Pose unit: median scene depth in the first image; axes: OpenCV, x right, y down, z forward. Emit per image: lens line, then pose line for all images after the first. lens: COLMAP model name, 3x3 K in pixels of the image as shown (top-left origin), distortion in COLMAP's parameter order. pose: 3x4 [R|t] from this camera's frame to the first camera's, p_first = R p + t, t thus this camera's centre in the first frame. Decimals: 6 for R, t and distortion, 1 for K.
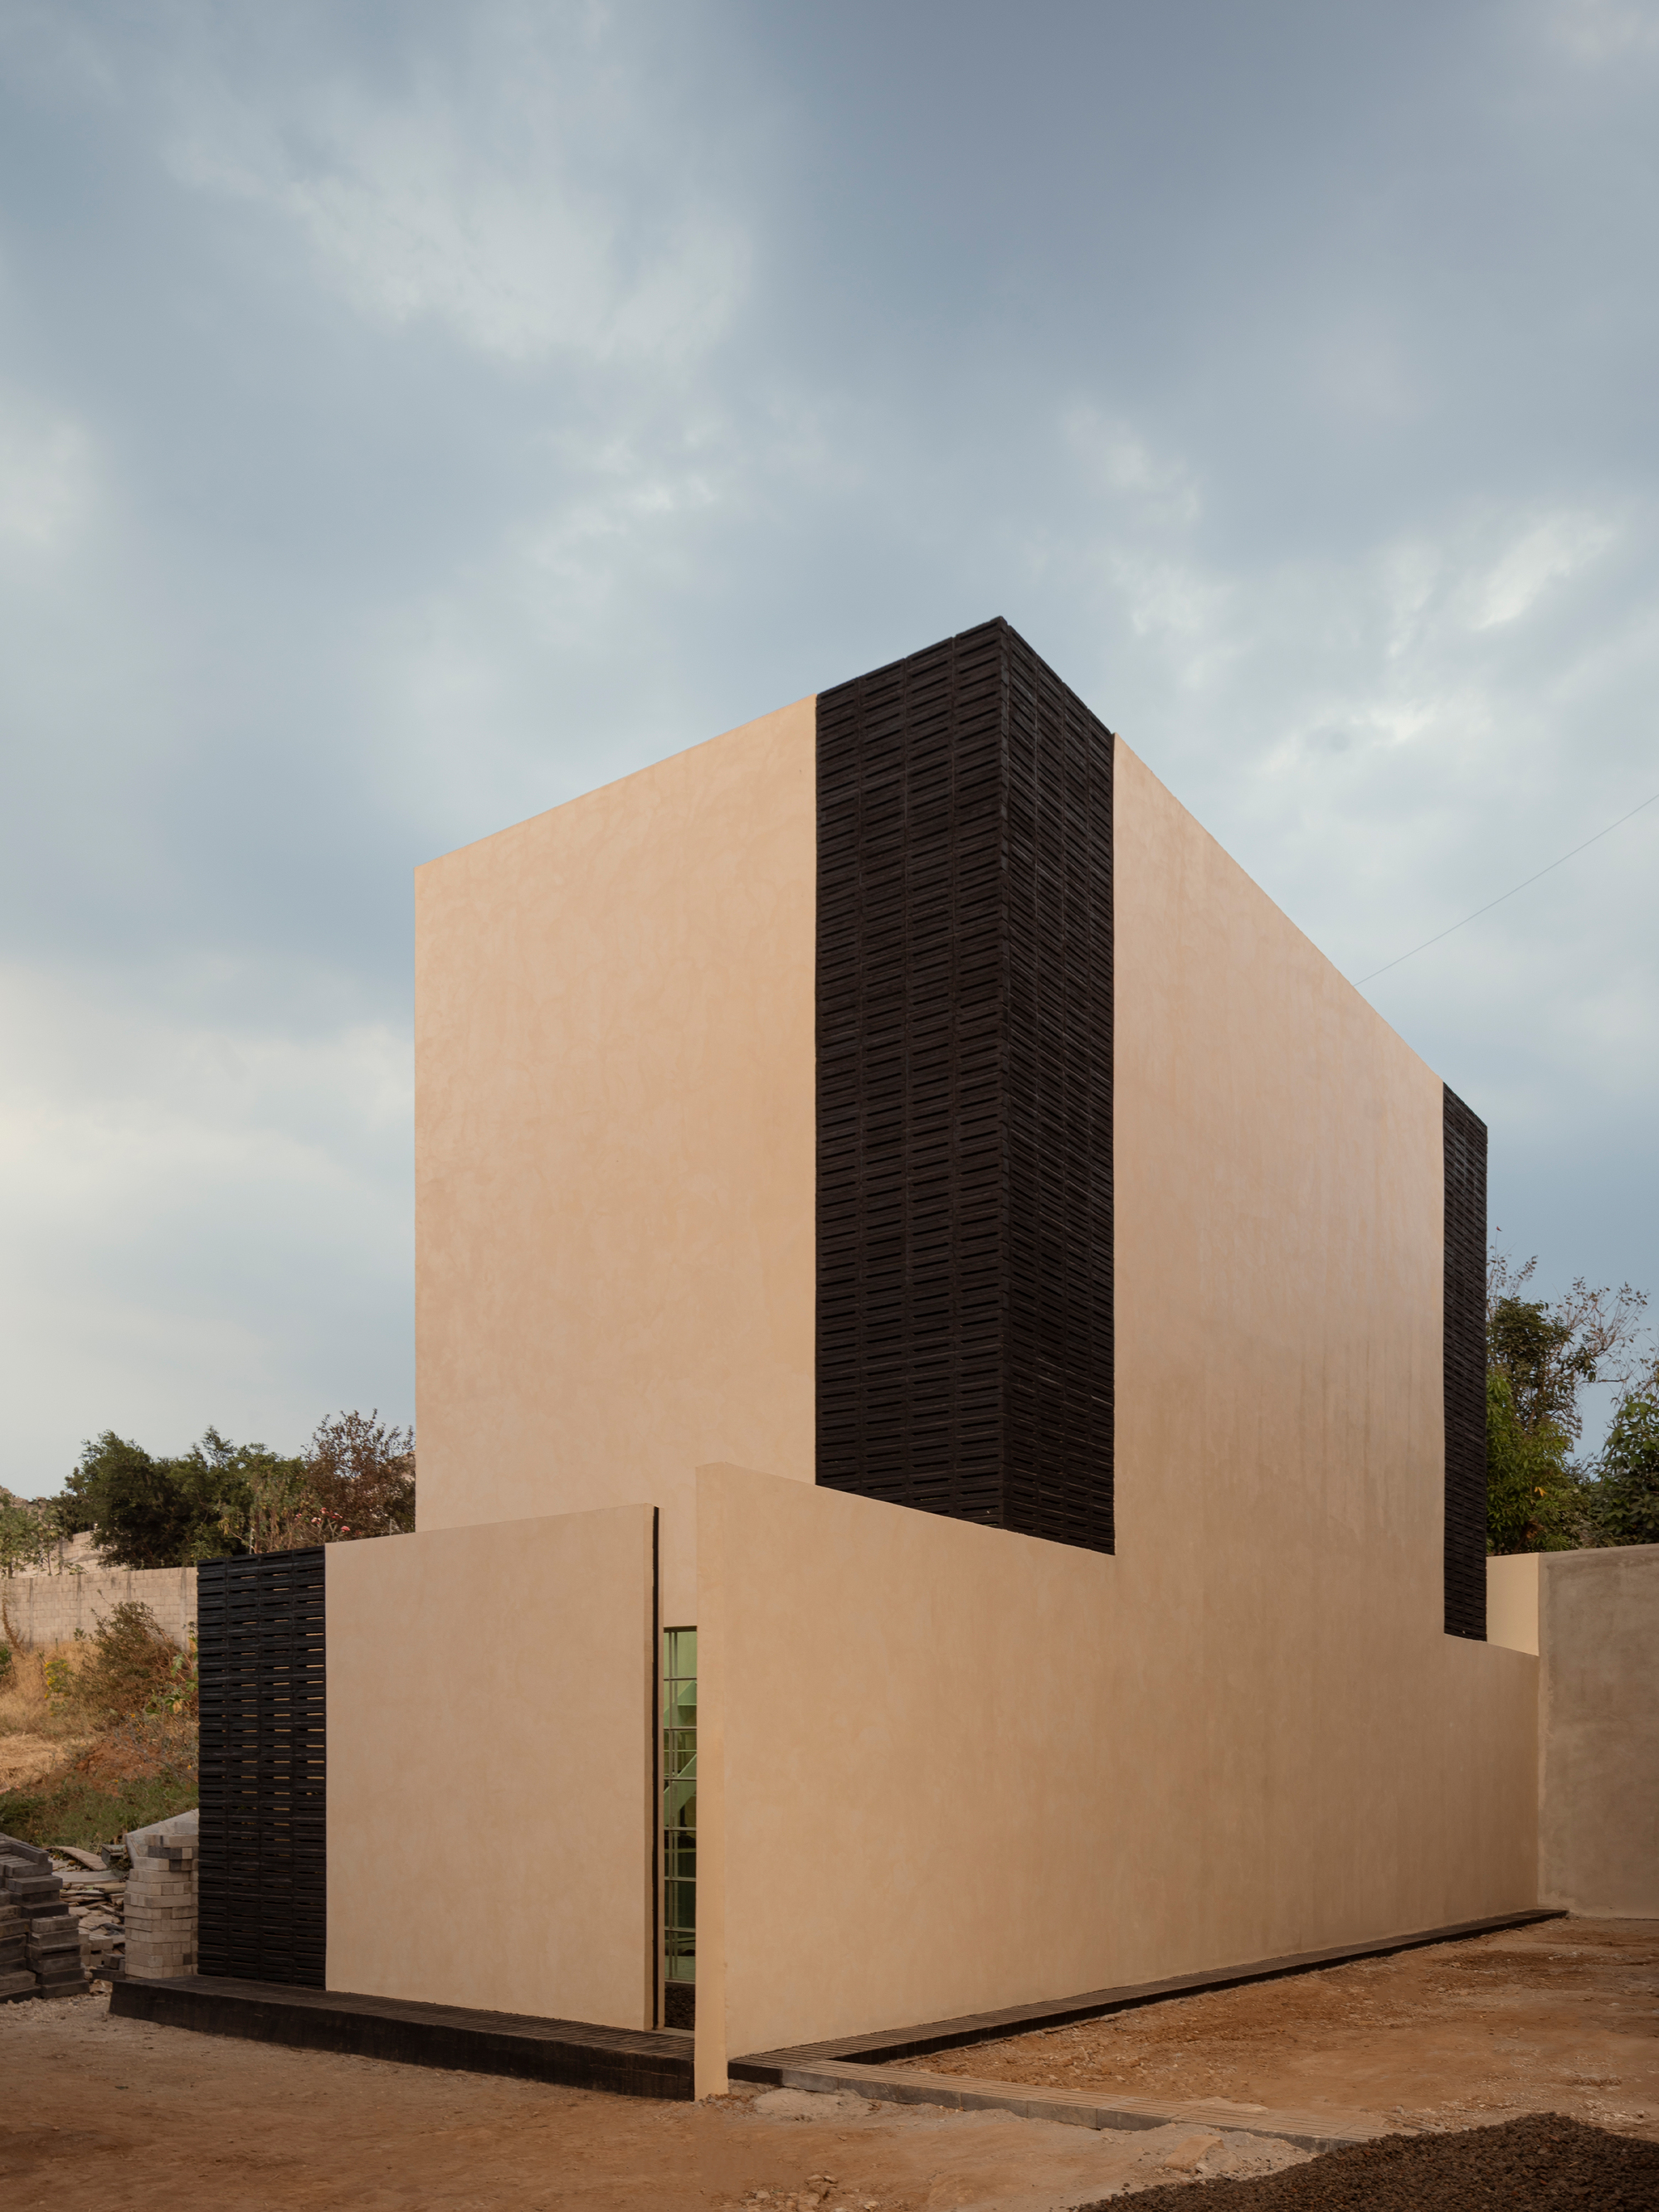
lens RADIAL K [[1877.5, 0, 829.5], [0, 1877.5, 1106.0], [0, 0, 1]] dist [0.012377, -0.008620]
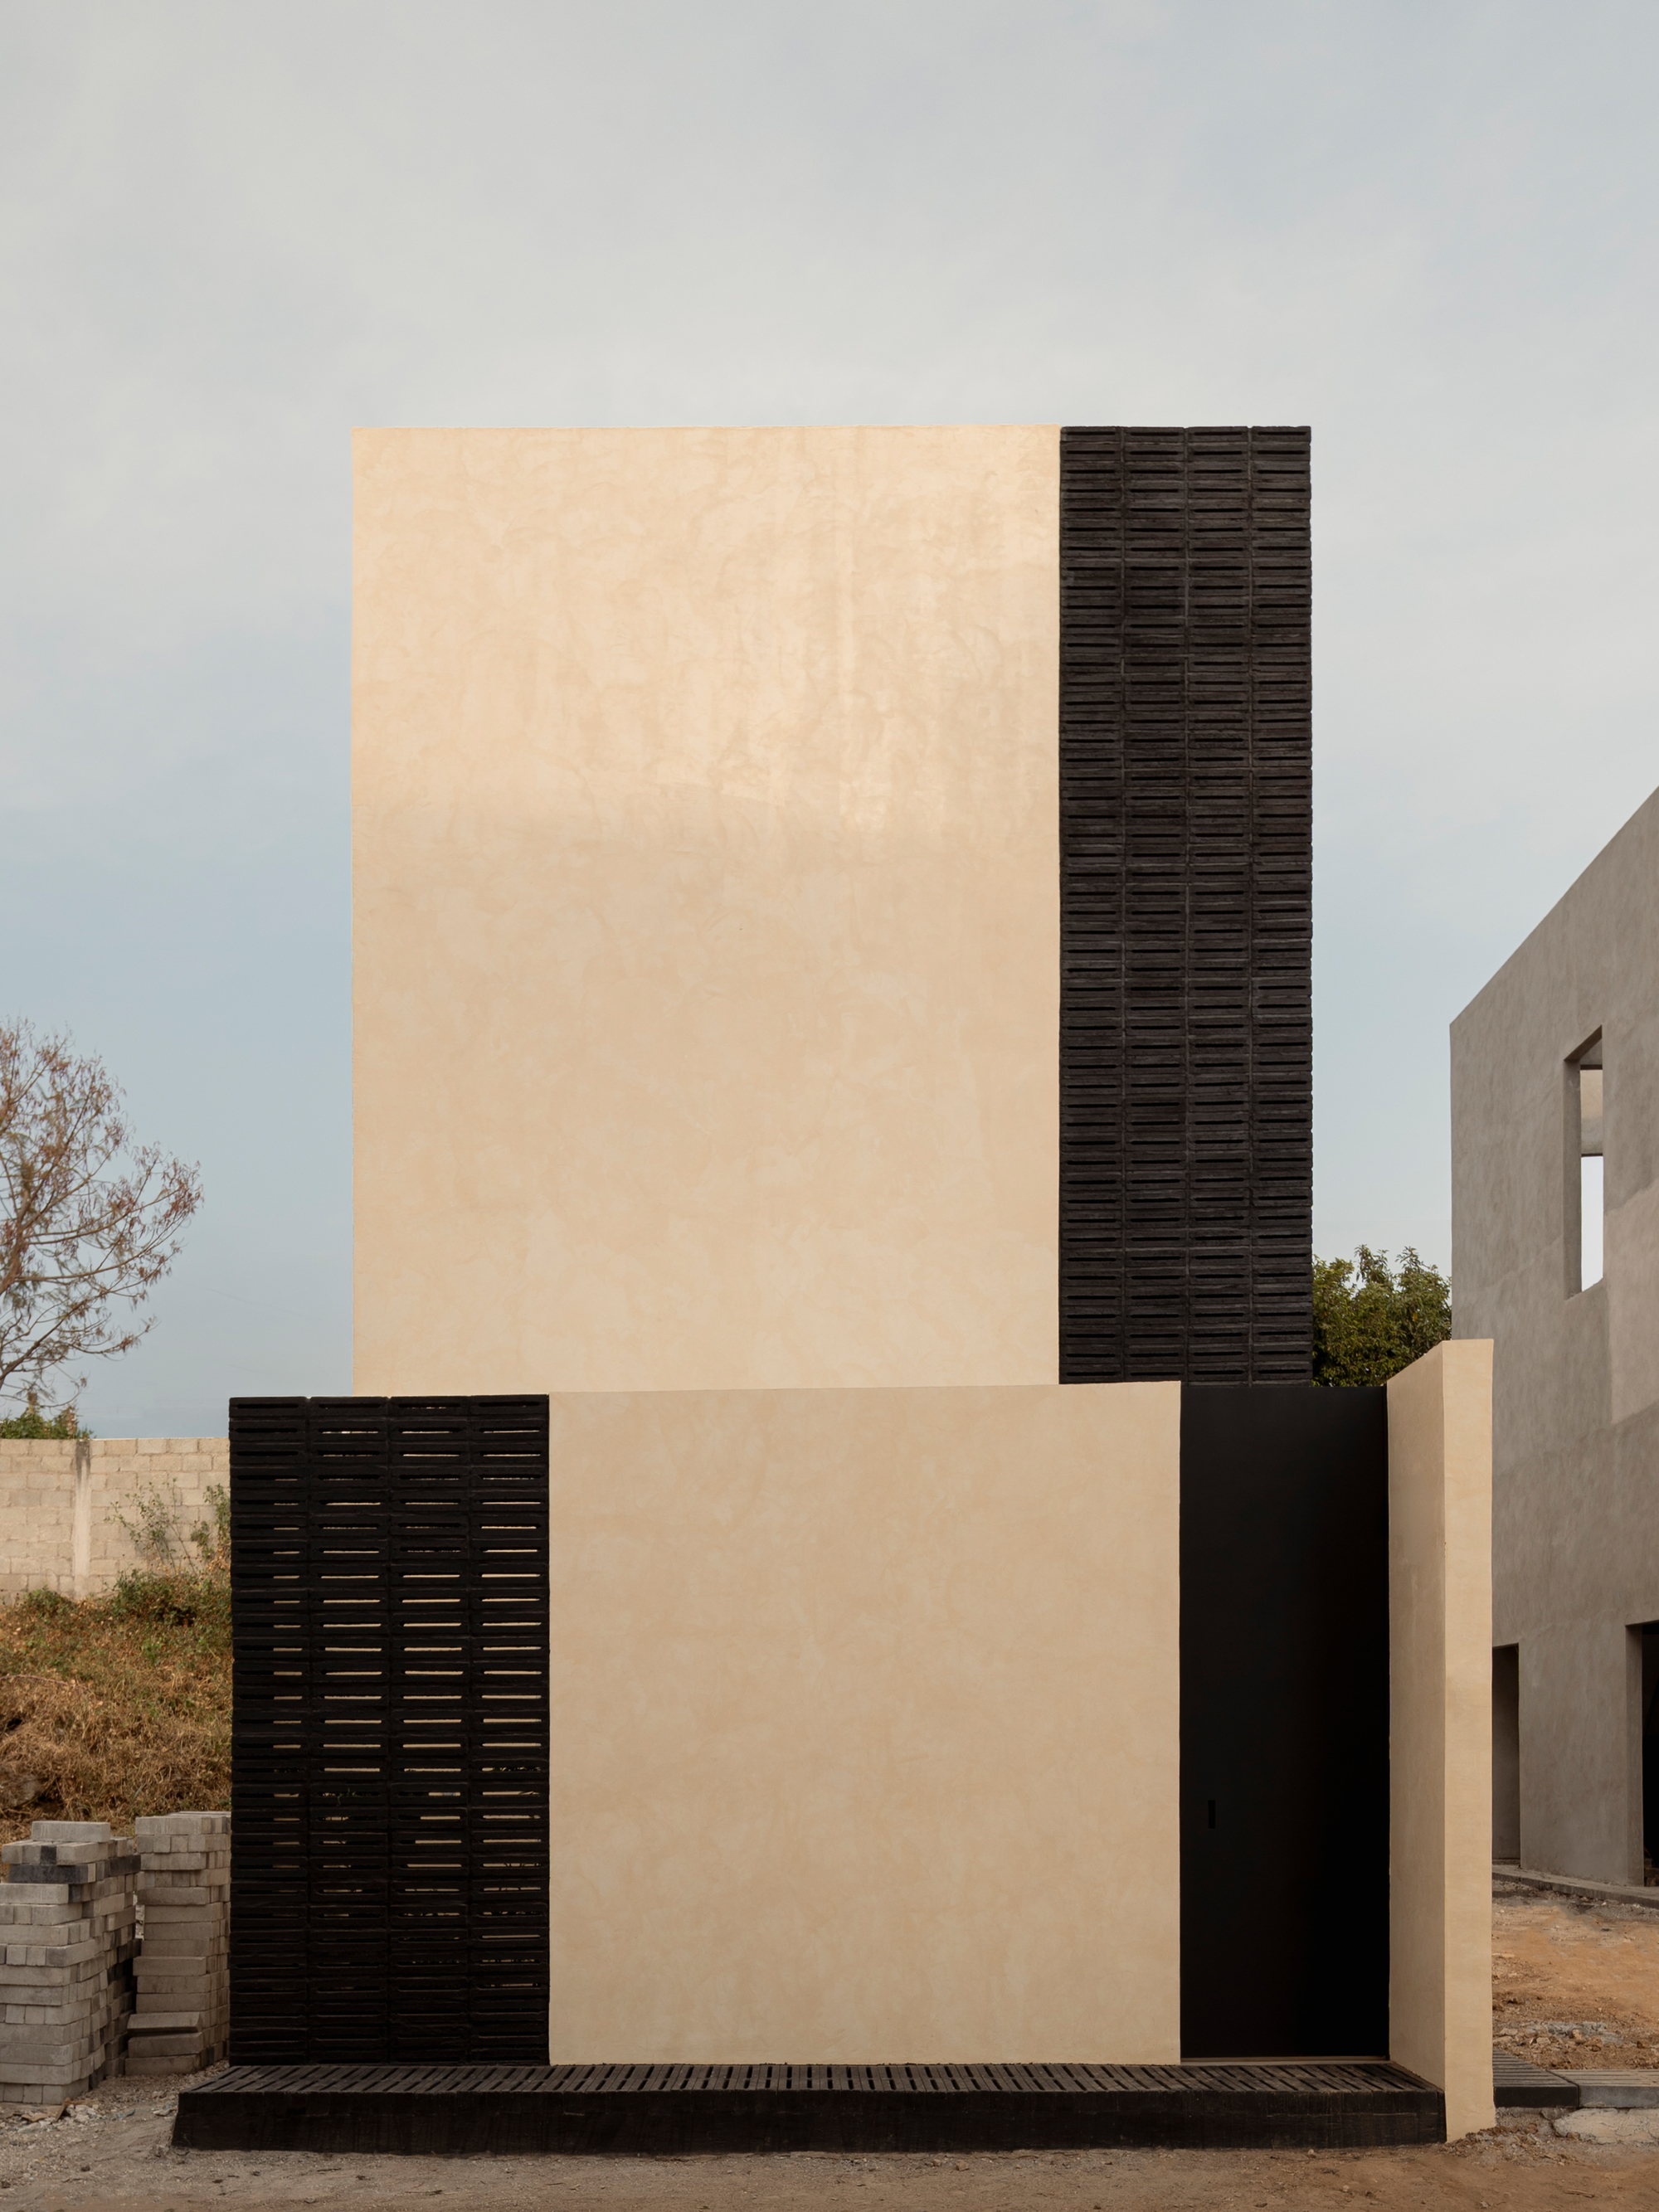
lens RADIAL K [[1841.1, 0, 829.6], [0, 1841.1, 1226.0], [0, 0, 1]] dist [0.000121, 0.002070]
pose [[0.776825, 0.157652, 0.609663, -0.561770], [-0.198937, 0.980012, 0.000063, 0.150914], [-0.597467, -0.121334, 0.792661, 0.427862]]
